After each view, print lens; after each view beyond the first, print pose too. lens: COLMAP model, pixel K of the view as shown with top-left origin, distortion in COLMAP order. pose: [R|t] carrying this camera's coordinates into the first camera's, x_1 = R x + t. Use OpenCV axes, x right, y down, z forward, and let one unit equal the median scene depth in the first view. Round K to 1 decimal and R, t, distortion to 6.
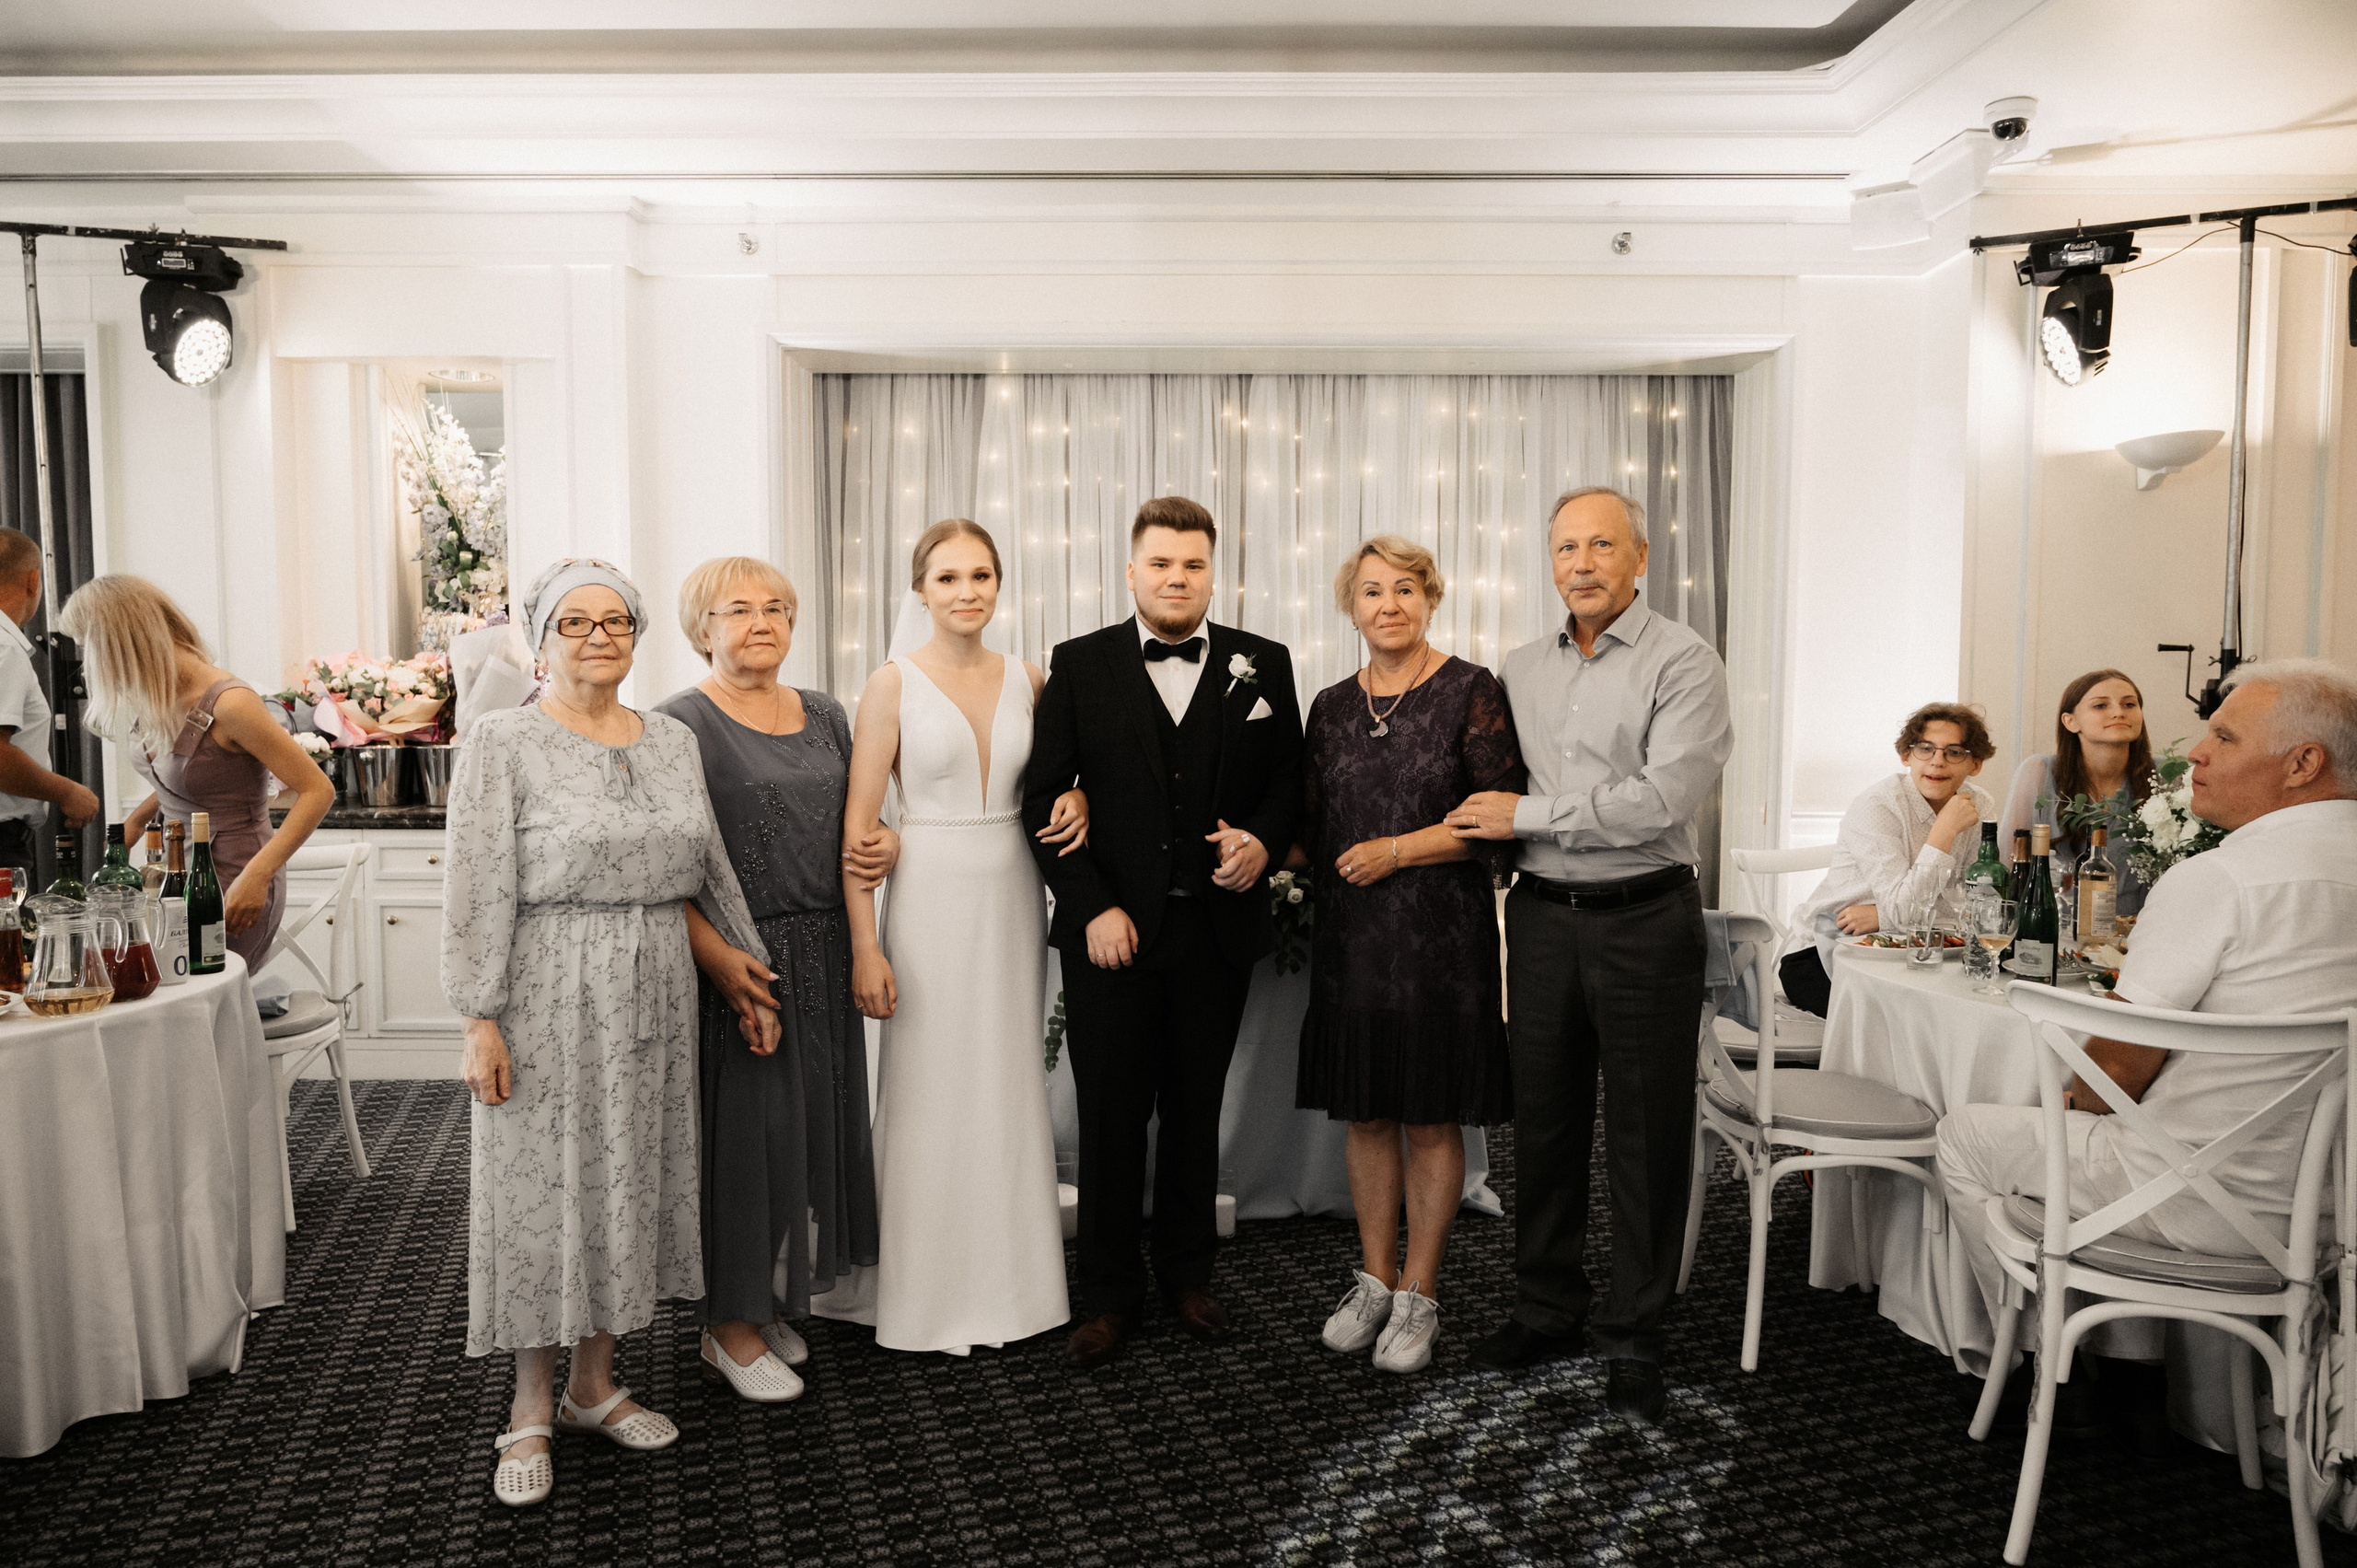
lens RADIAL K [[1663.0, 0, 1169.5], [0, 1663.0, 772.5], [0, 0, 1]] dist [0.052461, 0.000317]
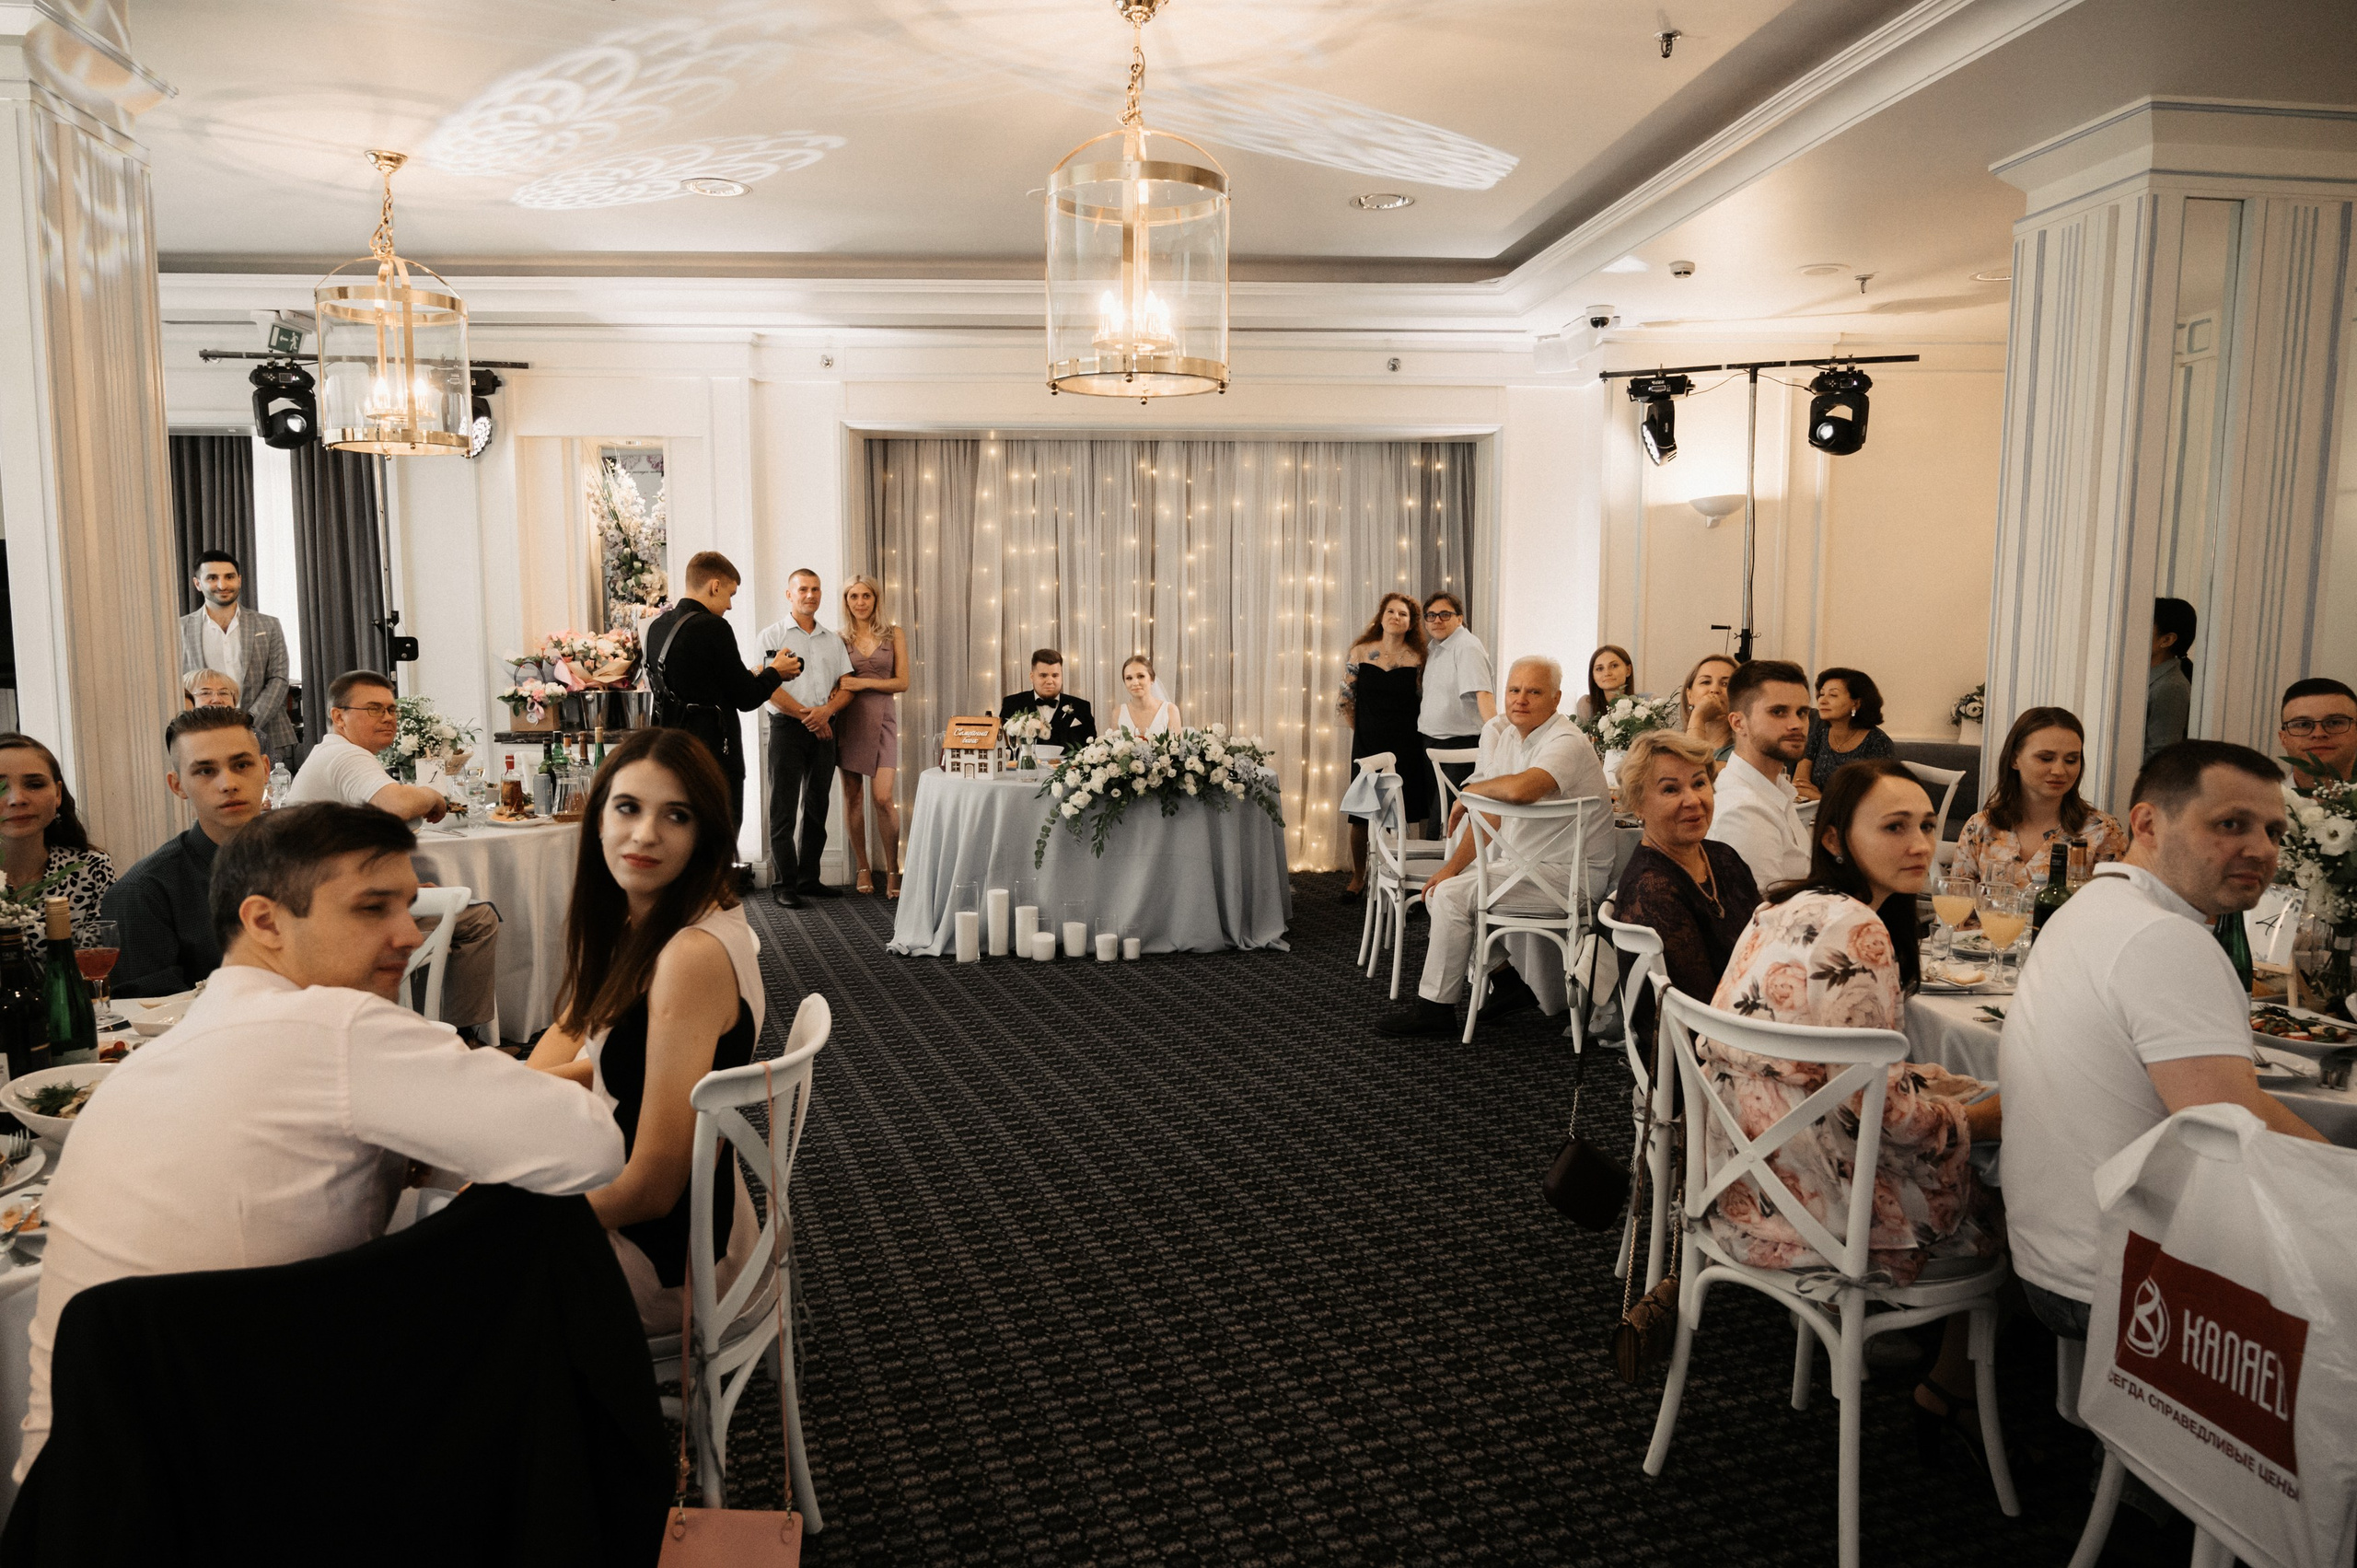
lens RADIAL K [[1663.0, 0, 1161.0], [0, 1663.0, 779.2], [0, 0, 1]] dist [0.052461, 0.000317]
pose [[0.999487, -0.004568, 0.031704, 0.003304], [0.003266, 0.999153, 0.041013, 0.003950], [-0.031865, -0.040888, 0.998655, -0.540367]]
